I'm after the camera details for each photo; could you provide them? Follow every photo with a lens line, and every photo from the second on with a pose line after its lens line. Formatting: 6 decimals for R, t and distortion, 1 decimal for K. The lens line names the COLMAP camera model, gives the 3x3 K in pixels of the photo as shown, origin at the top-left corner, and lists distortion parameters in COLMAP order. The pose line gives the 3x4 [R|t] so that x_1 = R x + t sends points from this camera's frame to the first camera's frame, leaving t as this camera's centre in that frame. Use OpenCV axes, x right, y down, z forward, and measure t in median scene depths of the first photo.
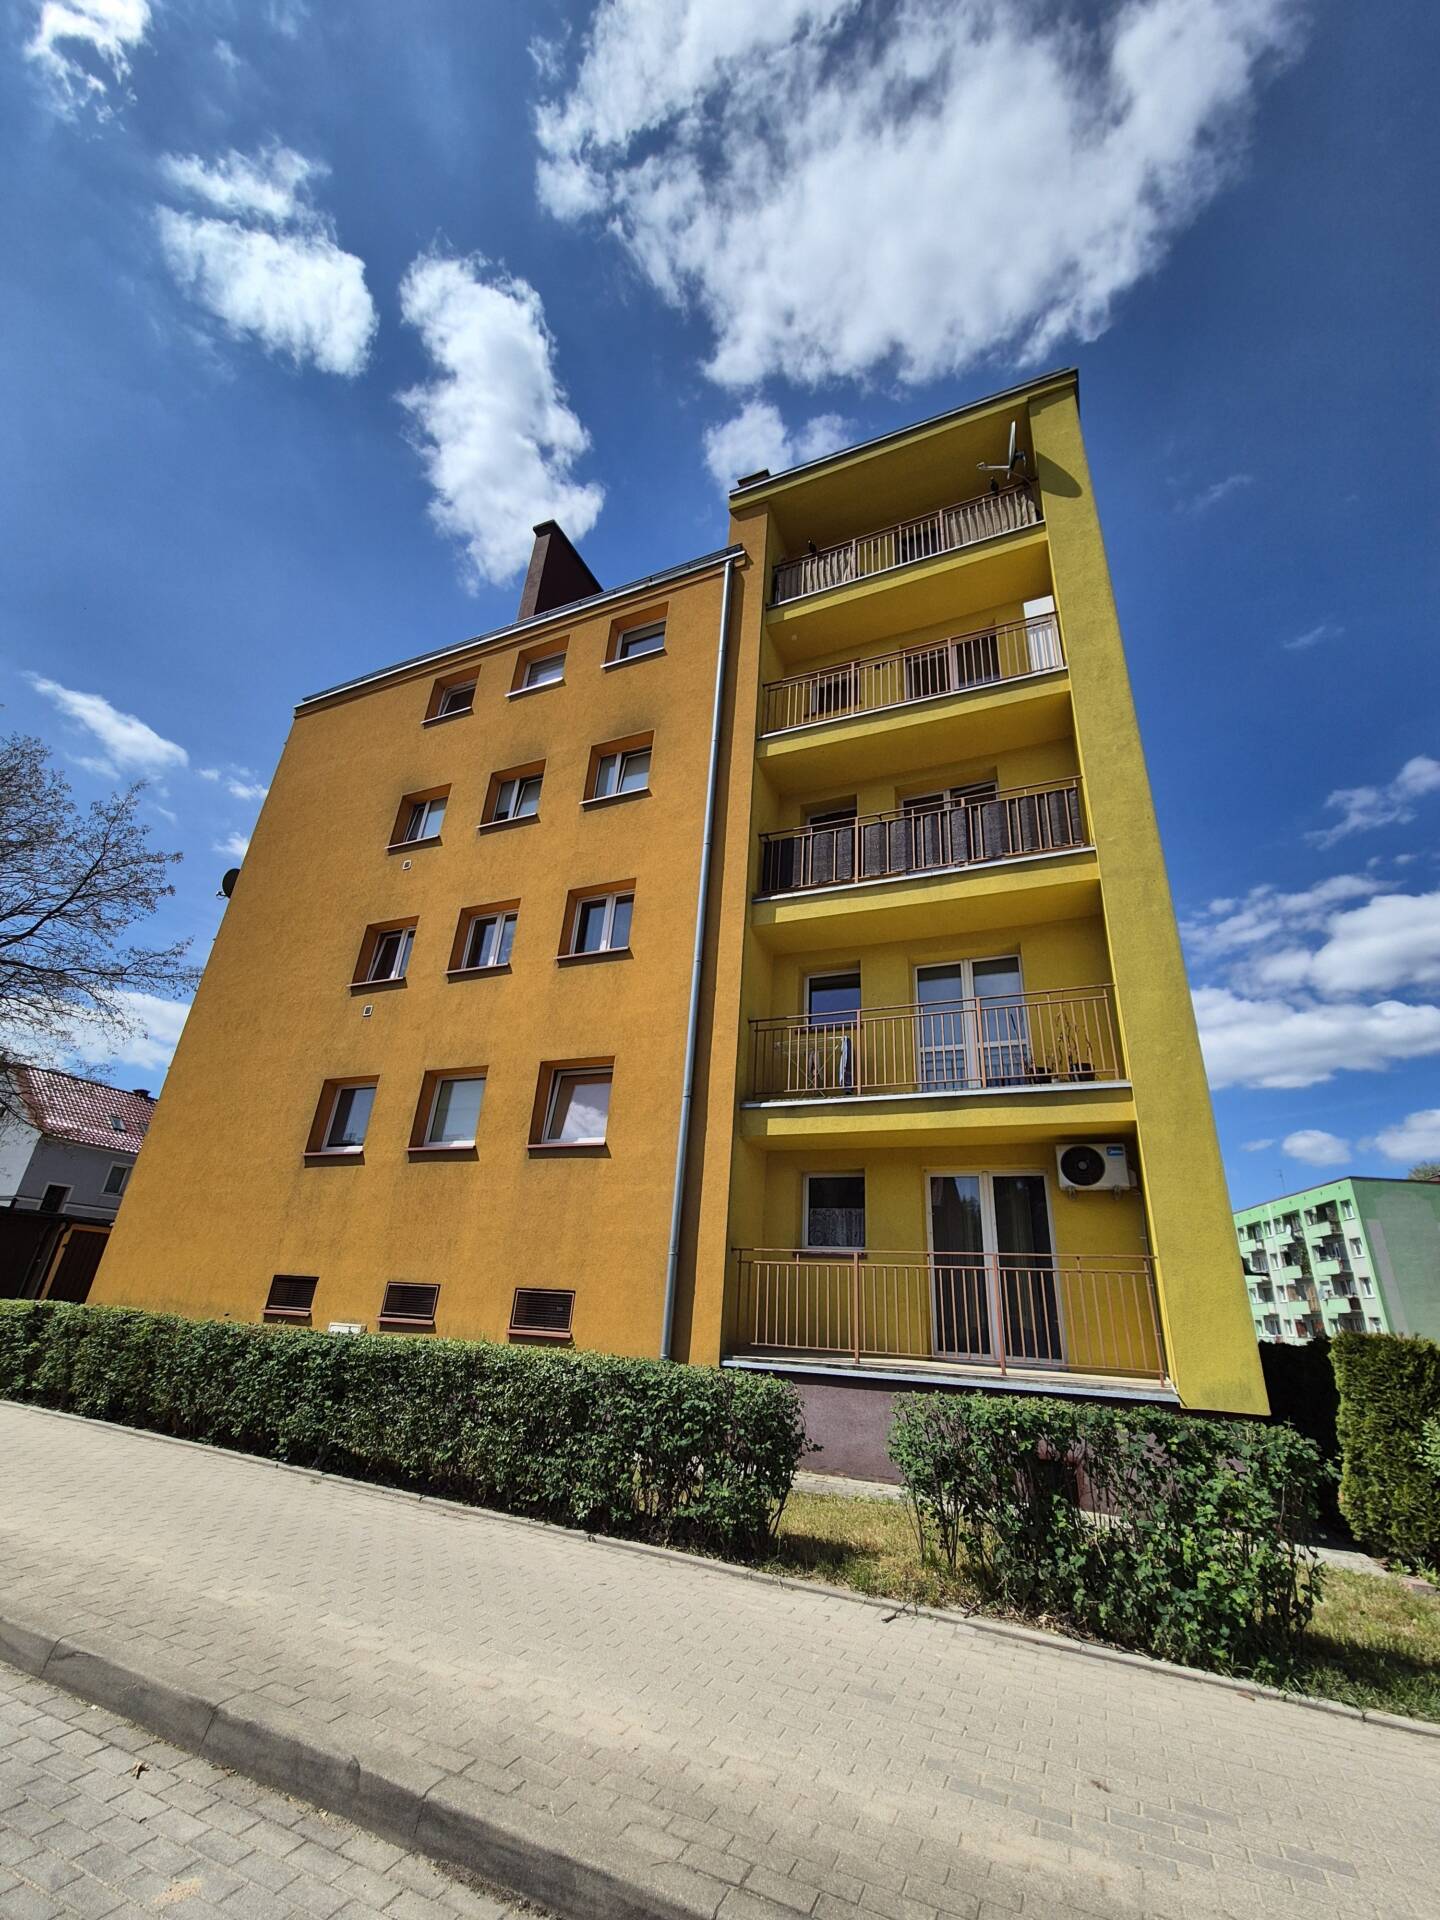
lens RADIAL K [[775.7, 0, 741.6], [0, 775.7, 970.1], [0, 0, 1]] dist [-0.000757, -0.000924]
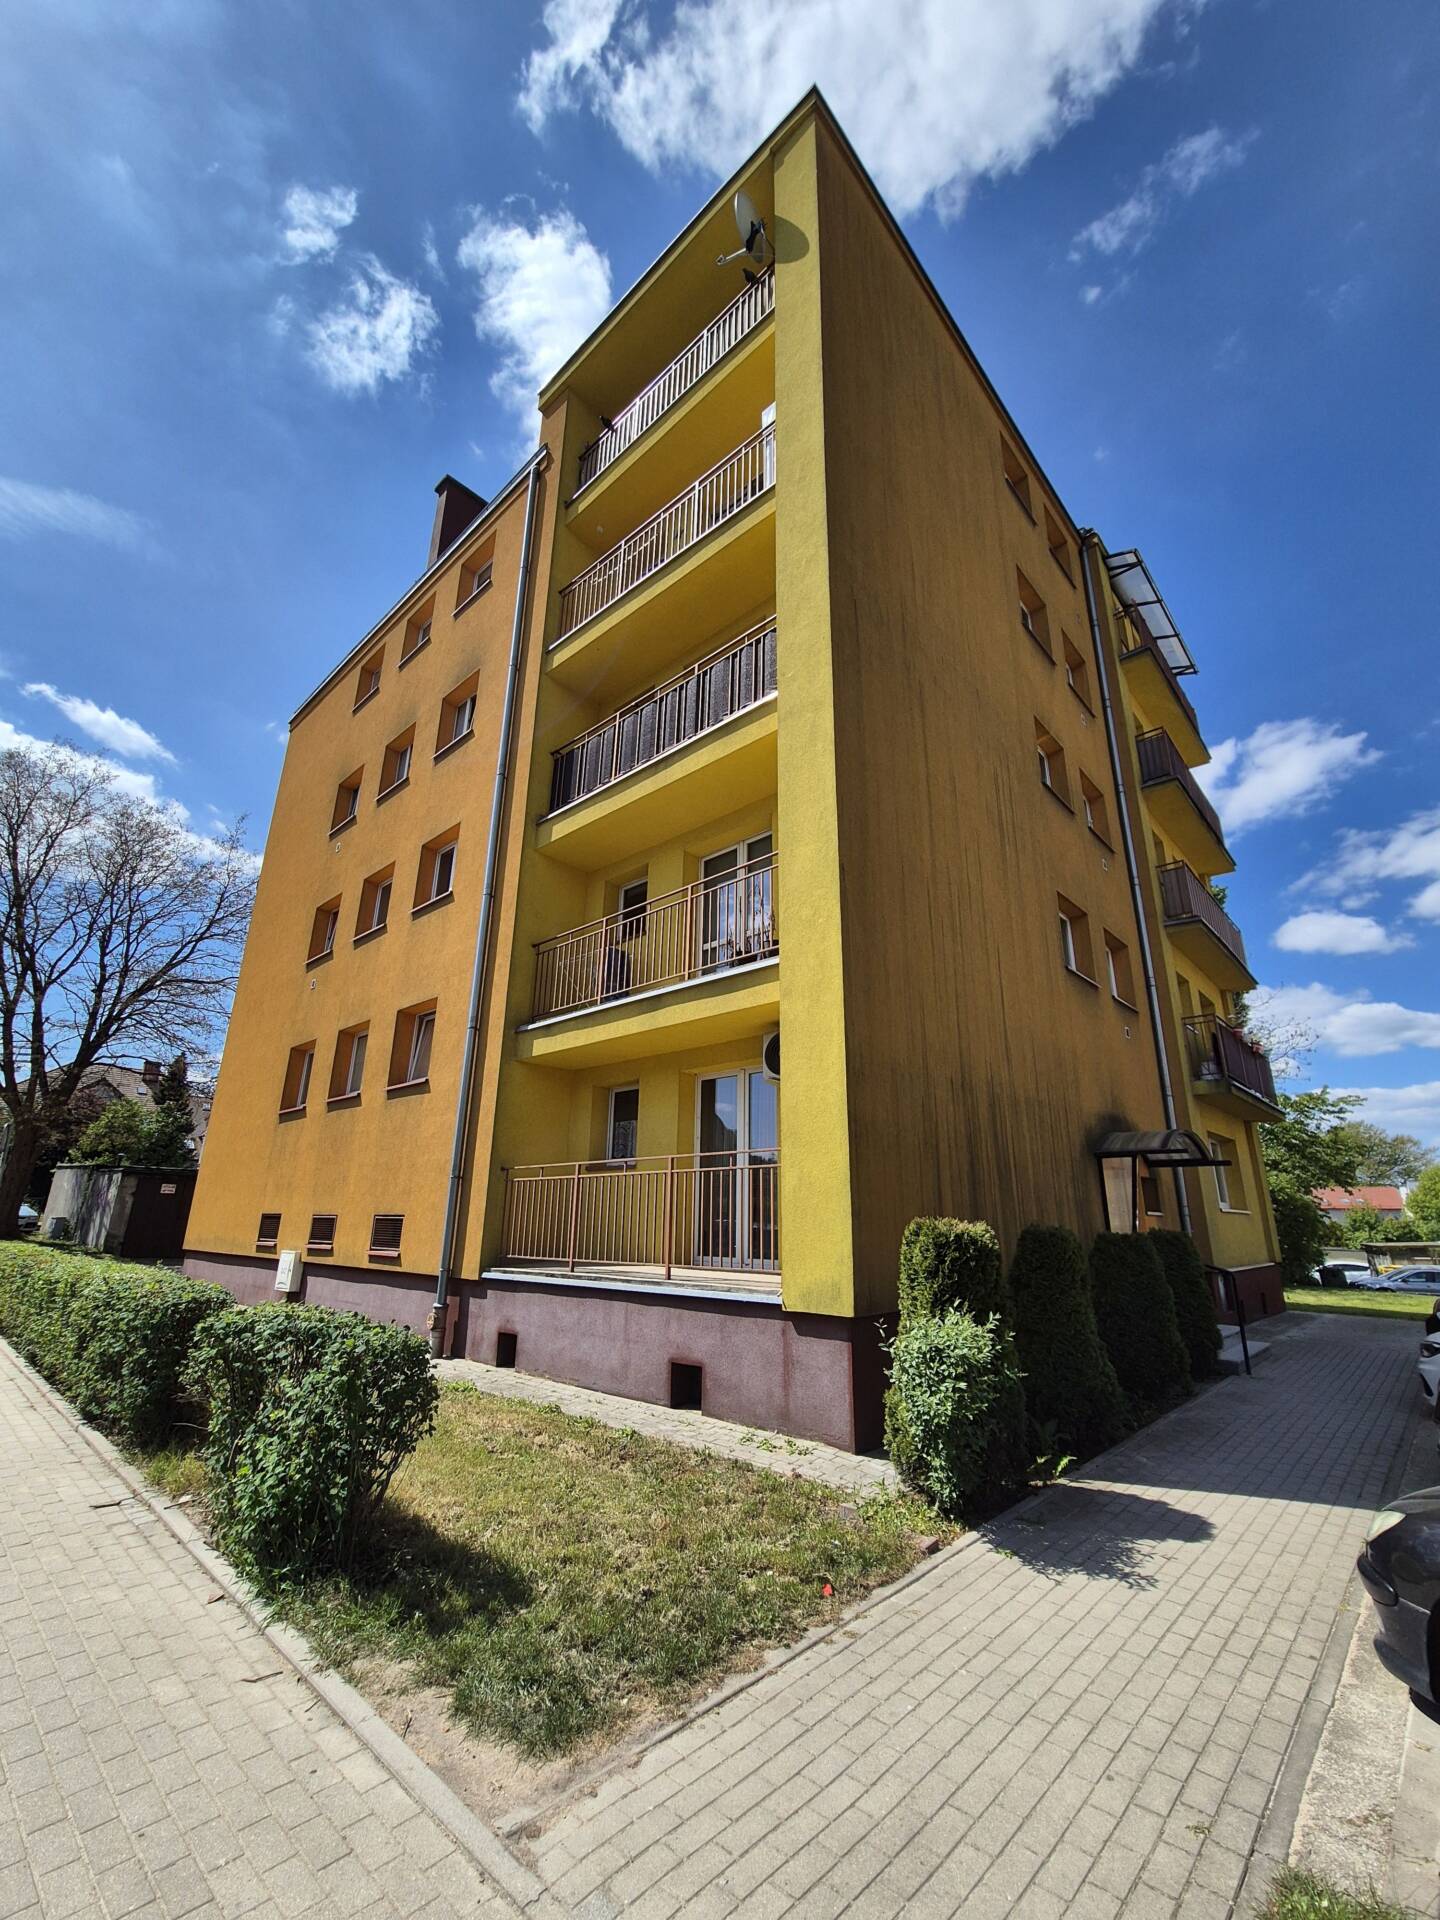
lens RADIAL K [[791.3, 0, 704.1], [0, 791.3, 948.5], [0, 0, 1]] dist [-0.002686, -0.000552]
pose [[0.937252, -0.160823, -0.309345, 0.592223], [0.187701, 0.980454, 0.058974, 0.056907], [0.293814, -0.113338, 0.949120, 0.104419]]
